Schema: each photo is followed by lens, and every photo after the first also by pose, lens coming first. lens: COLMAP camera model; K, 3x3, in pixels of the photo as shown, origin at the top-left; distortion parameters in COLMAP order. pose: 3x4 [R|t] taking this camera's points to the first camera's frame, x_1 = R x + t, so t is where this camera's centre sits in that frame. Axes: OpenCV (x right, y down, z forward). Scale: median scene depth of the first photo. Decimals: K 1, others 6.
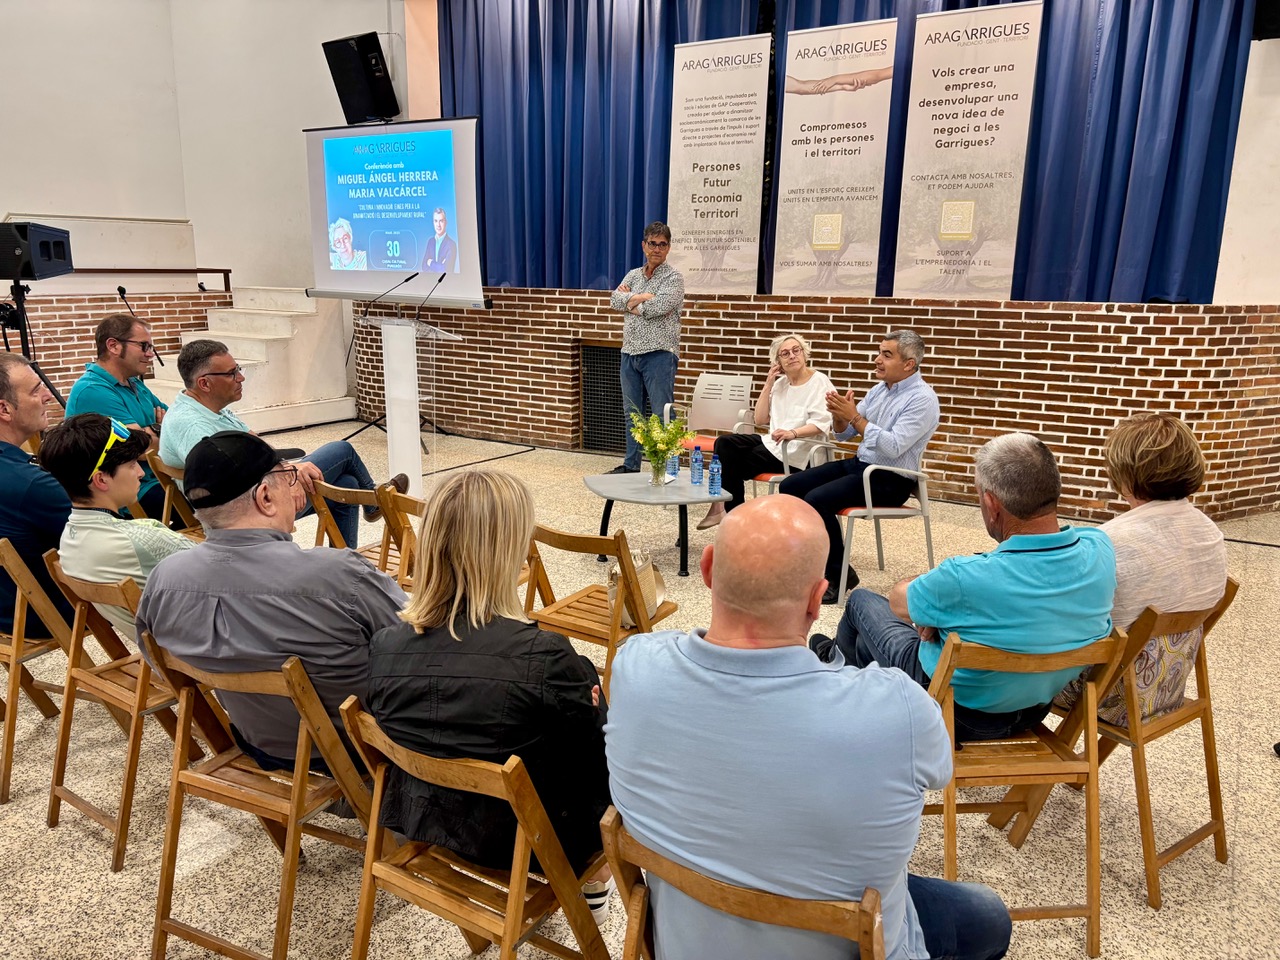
lens RADIAL K [[964.2, 0, 627.2], [0, 964.2, 487.0], [0, 0, 1]] dist [0.023957, 0.000747]
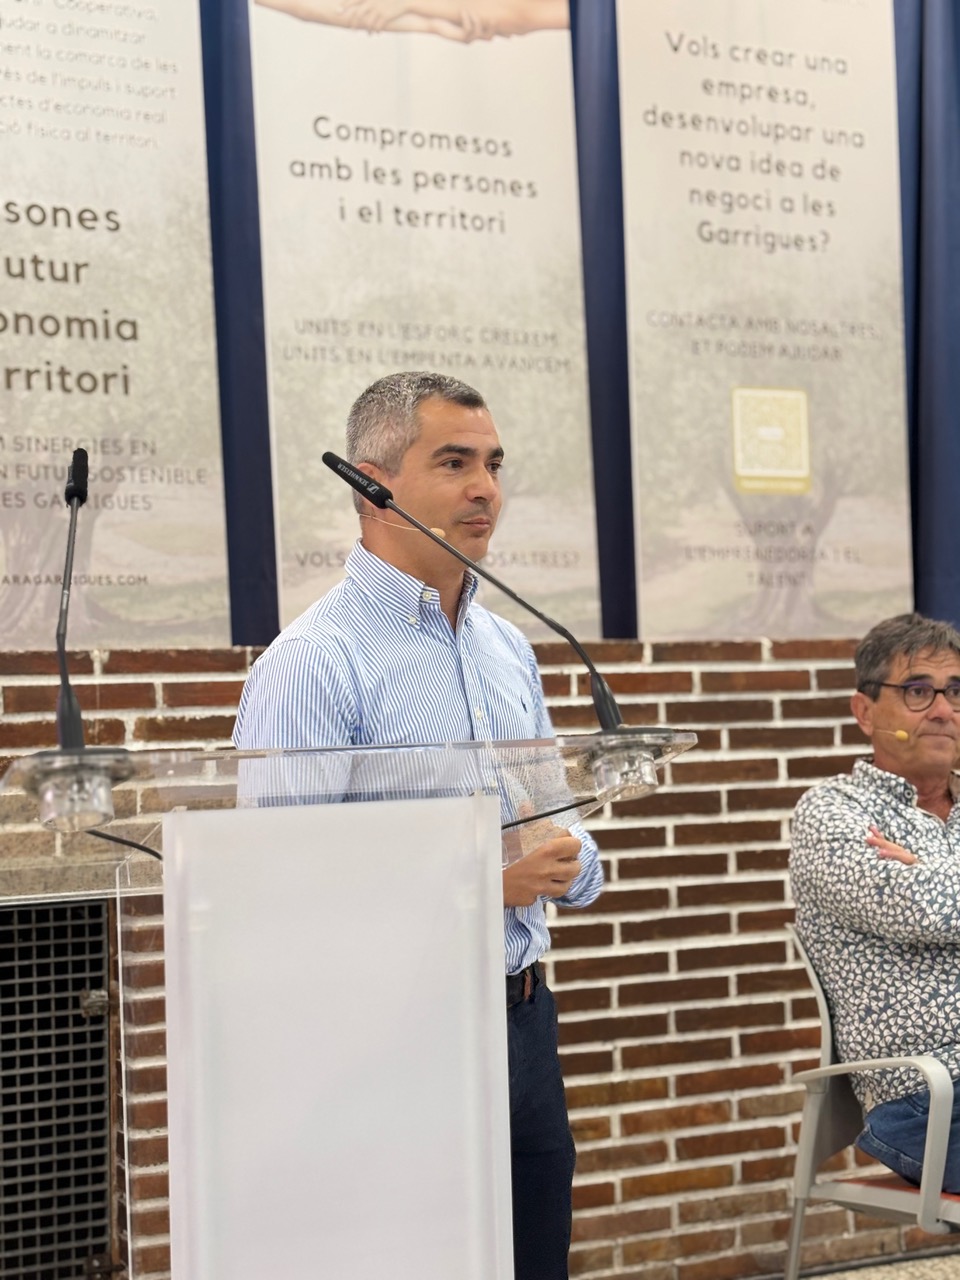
lens RADIAL K [[2140.6, 0, 480.0], [0, 2140.6, 640.0], [0, 0, 1]] dist [0.157806, -0.137681]
pose [[0.535229, -0.006154, 0.844685, -0.348423], [0.220547, 0.966306, -0.132708, -0.108410], [-0.815407, 0.257322, 0.518552, 0.616692]]
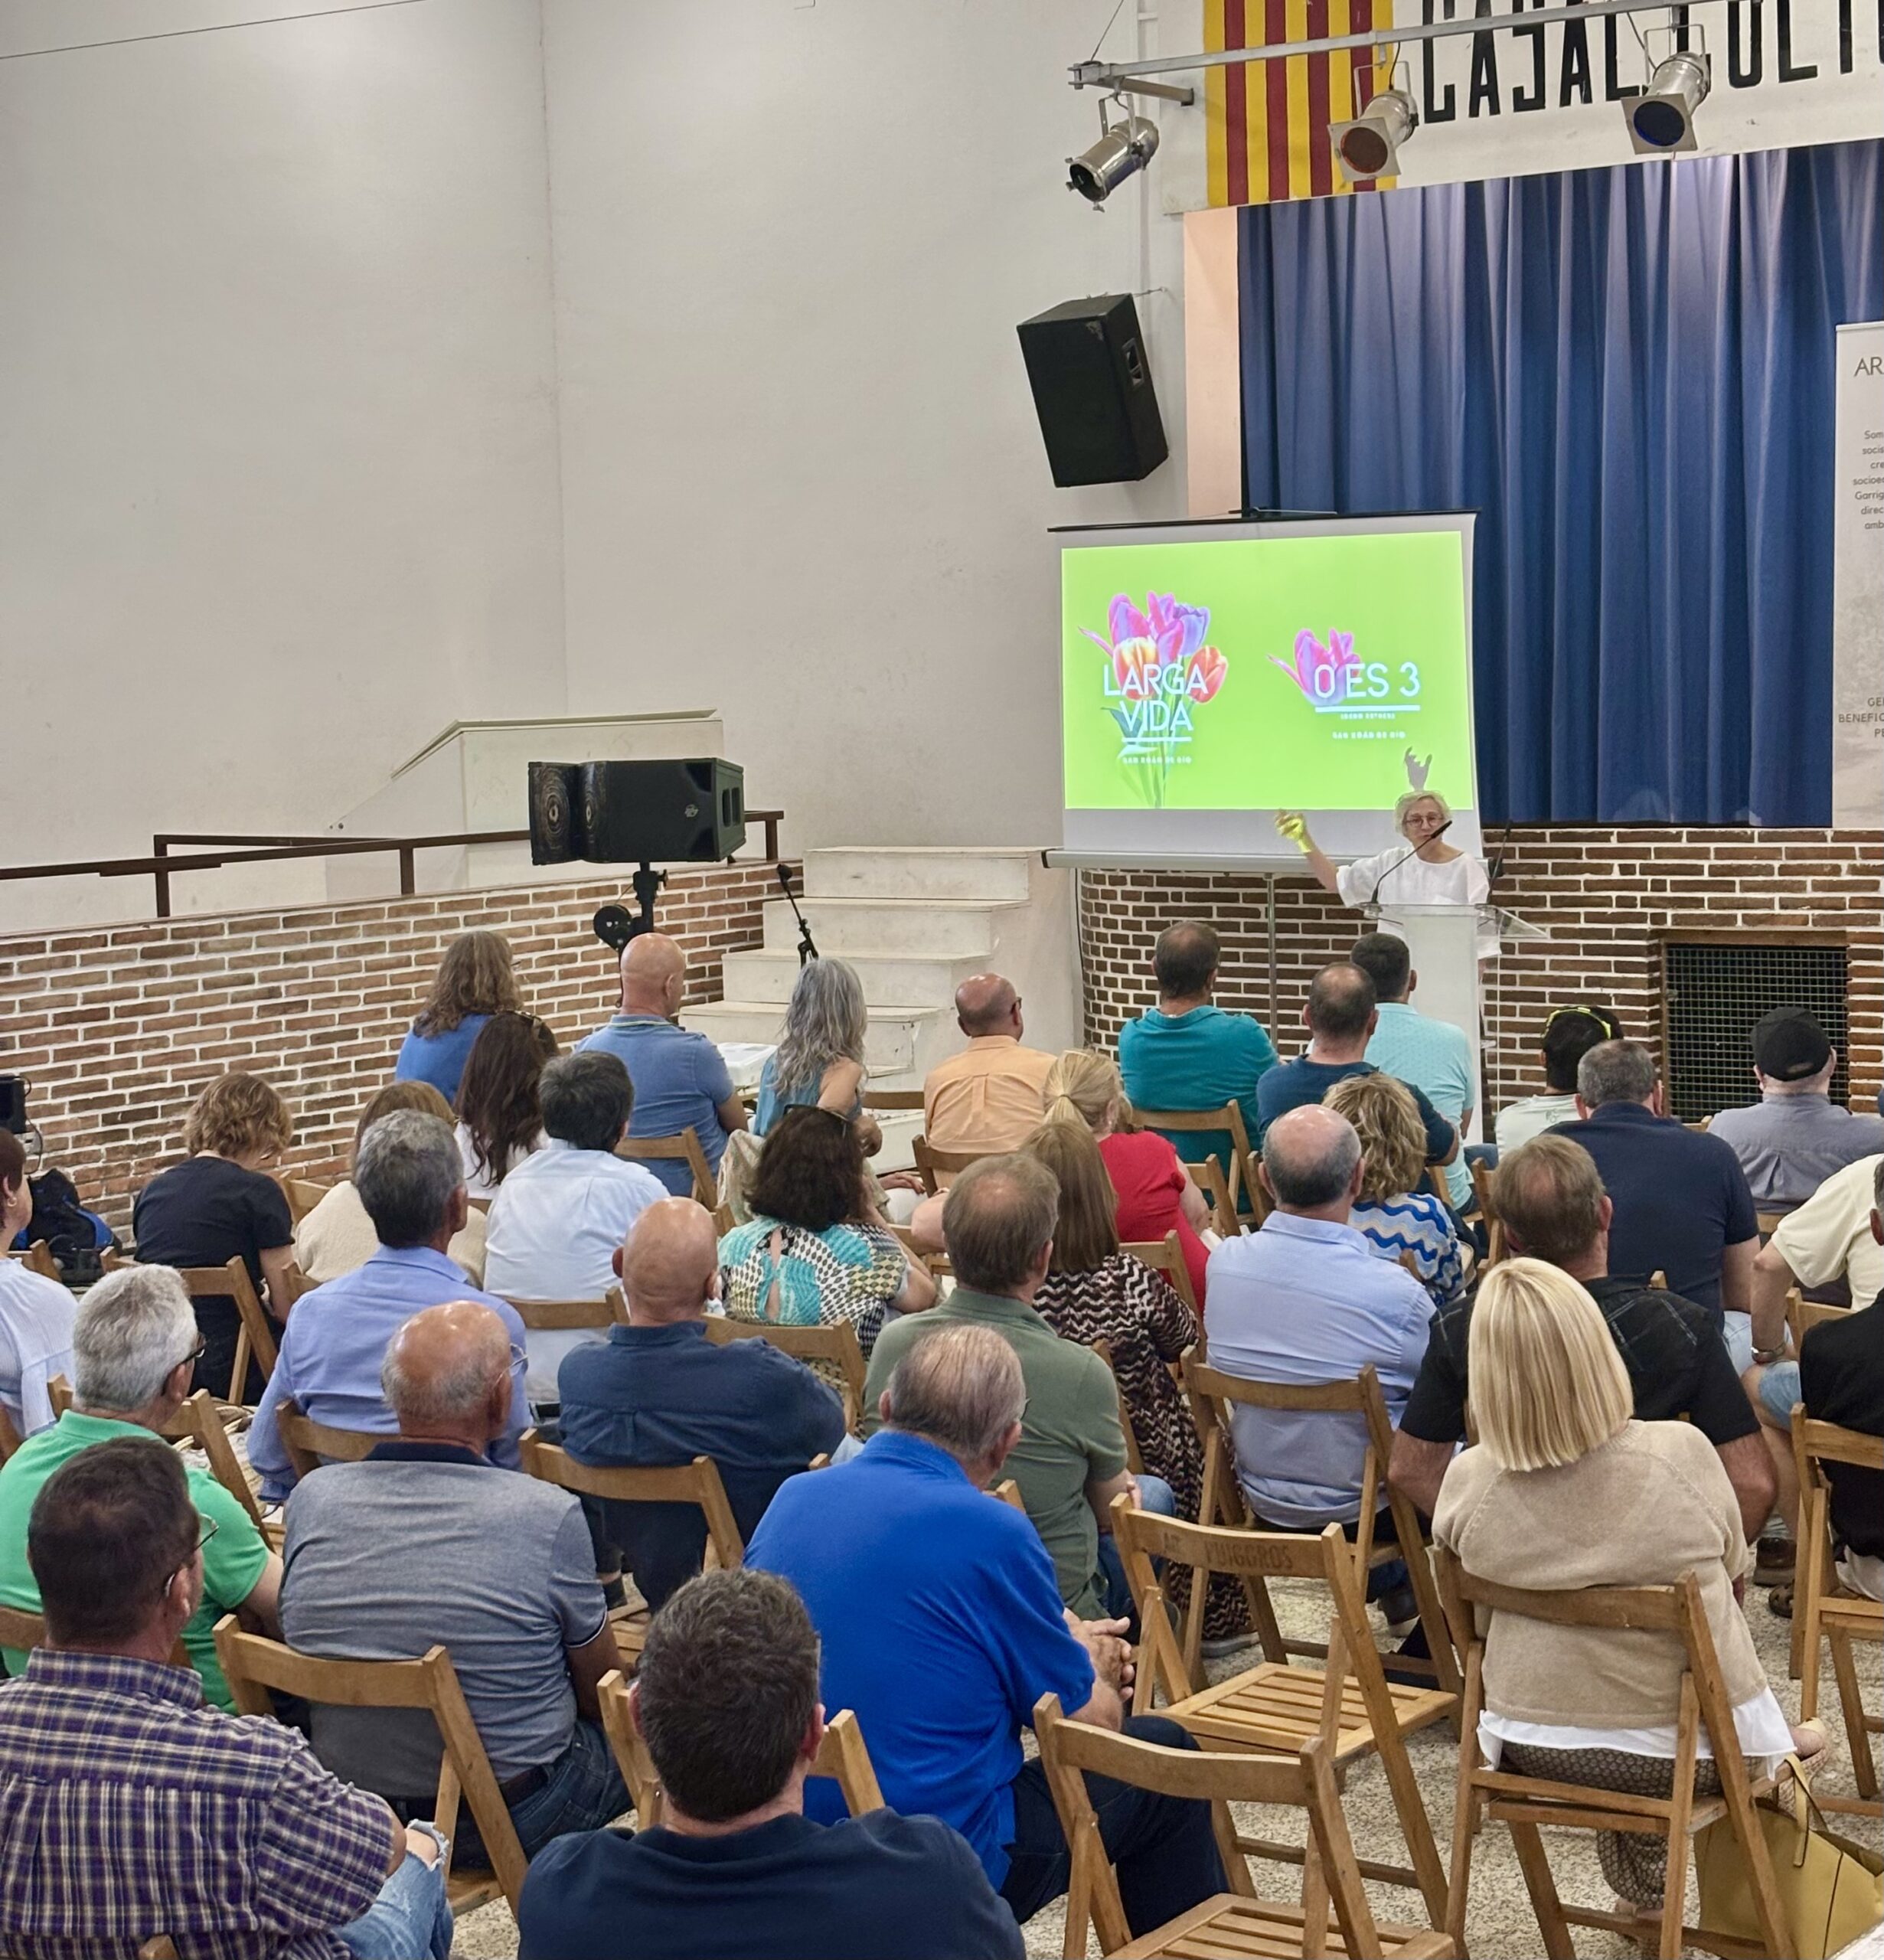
lens RADIAL K [[4099.8, 0, 942.0], [0, 4099.8, 980.0], [0, 0, 1]] dist [0.235075, -0.205053]
pose [[0.998486, -0.037803, -0.039967, -0.327885], [0.031448, 0.988315, -0.149149, 0.165083], [0.045138, 0.147666, 0.988007, -1.035981]]
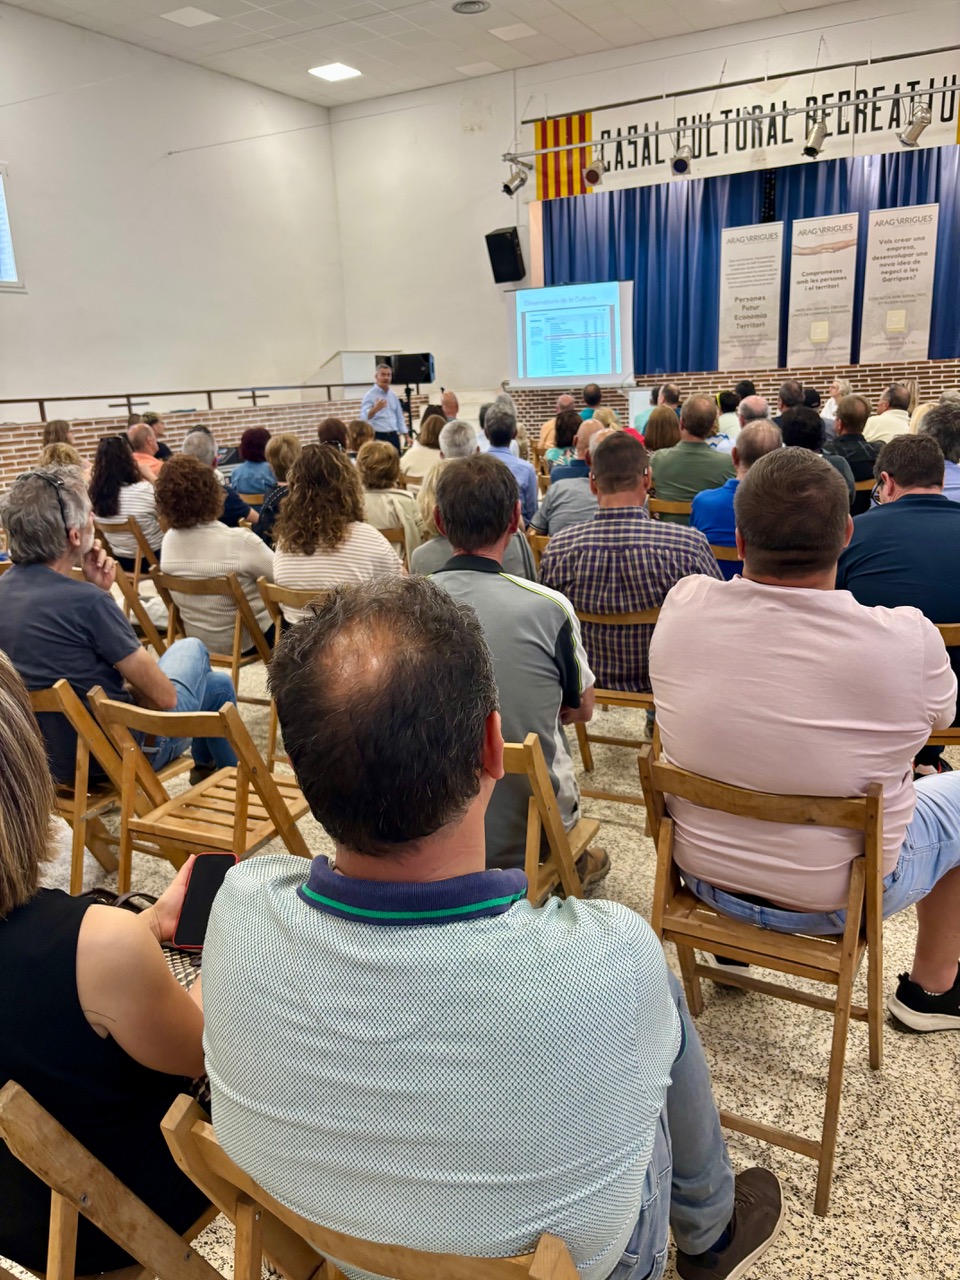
lens RADIAL K [[1028.7, 0, 480.0], [0, 1028.7, 640.0], [0, 0, 1]] dist [0.078785, 0.000235]
pose [[0.995344, -0.074466, 0.061195, -0.559463], [0.073074, 0.997021, 0.024676, 0.205776], [-0.062850, -0.020090, 0.997821, -0.875610]]
